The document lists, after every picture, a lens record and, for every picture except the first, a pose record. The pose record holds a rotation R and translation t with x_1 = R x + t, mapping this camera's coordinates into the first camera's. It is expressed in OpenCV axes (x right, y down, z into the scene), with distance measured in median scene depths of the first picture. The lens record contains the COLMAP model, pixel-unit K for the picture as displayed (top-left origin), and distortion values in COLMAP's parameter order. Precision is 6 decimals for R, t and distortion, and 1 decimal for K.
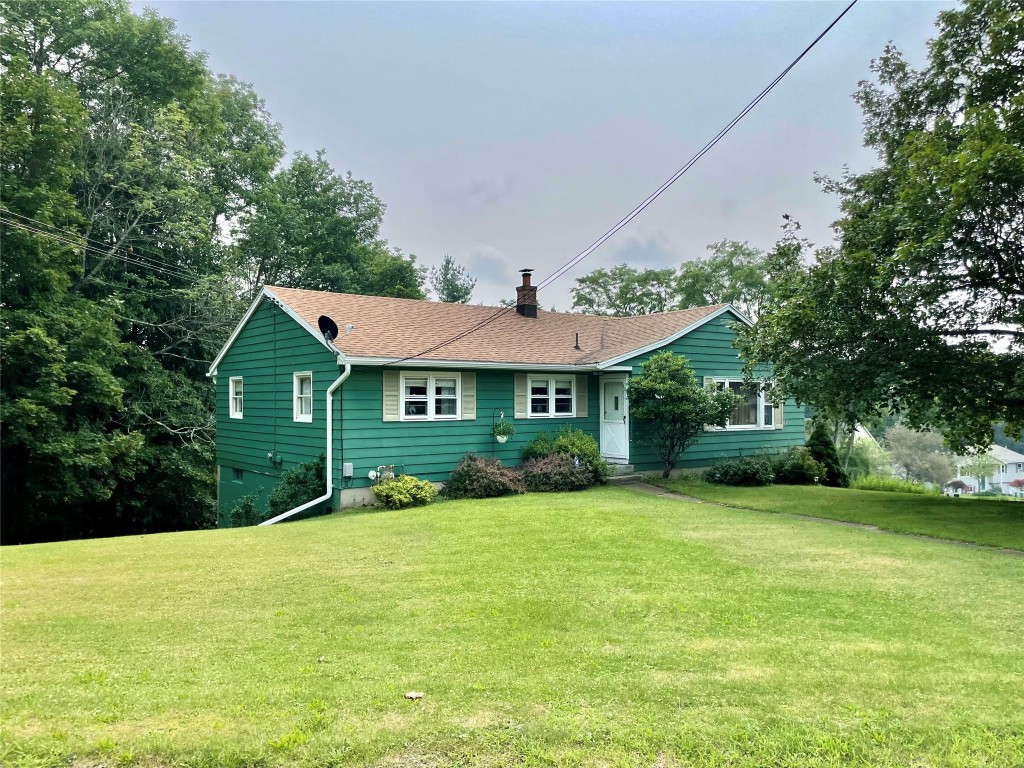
lens RADIAL K [[765.1, 0, 510.7], [0, 765.1, 390.7], [0, 0, 1]] dist [0.003452, -0.005412]
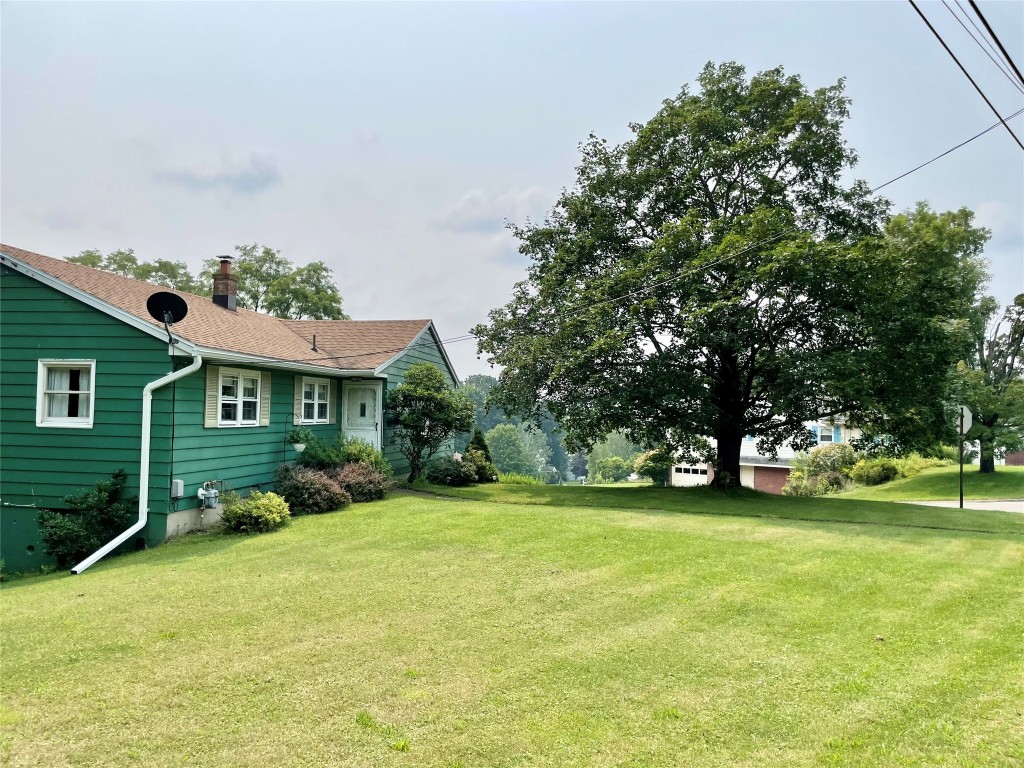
lens RADIAL K [[783.8, 0, 512.0], [0, 783.8, 384.0], [0, 0, 1]] dist [0.003480, -0.000351]
pose [[0.733633, 0.042426, 0.678220, -0.432910], [-0.030781, 0.999099, -0.029202, 0.007136], [-0.678848, 0.000548, 0.734278, 0.142047]]
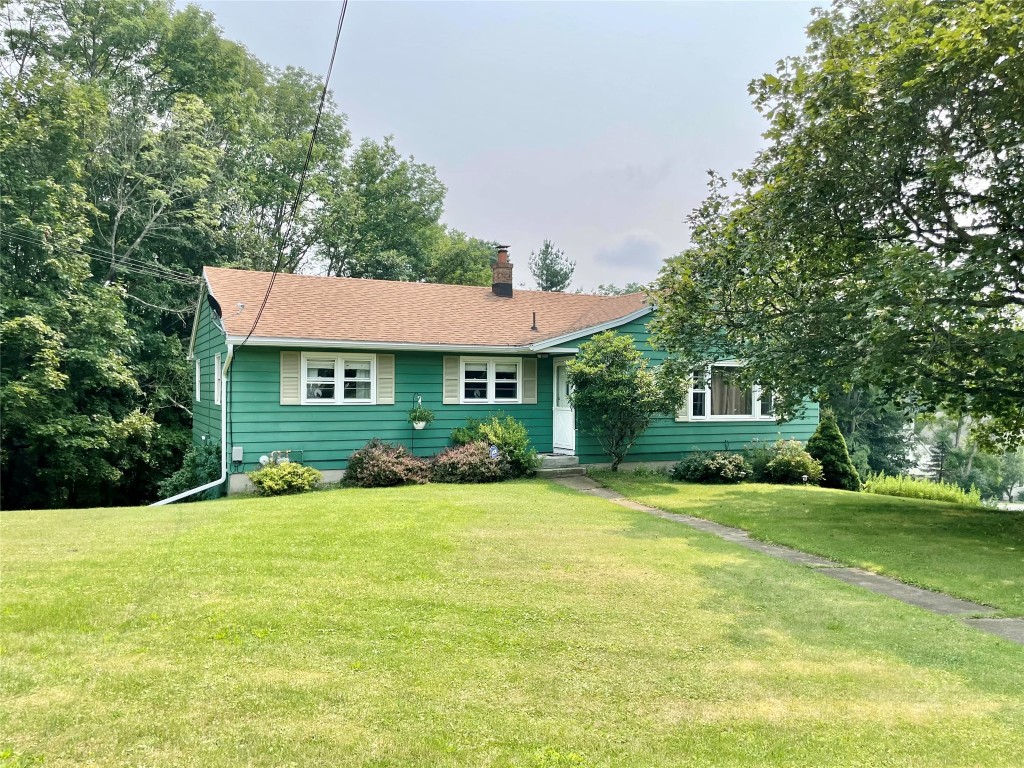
lens RADIAL K [[783.8, 0, 512.0], [0, 783.8, 384.0], [0, 0, 1]] dist [0.003480, -0.000351]
pose [[0.983002, 0.005276, -0.183517, 0.260761], [-0.004610, 0.999981, 0.004055, 0.007754], [0.183535, -0.003140, 0.983008, 0.075616]]
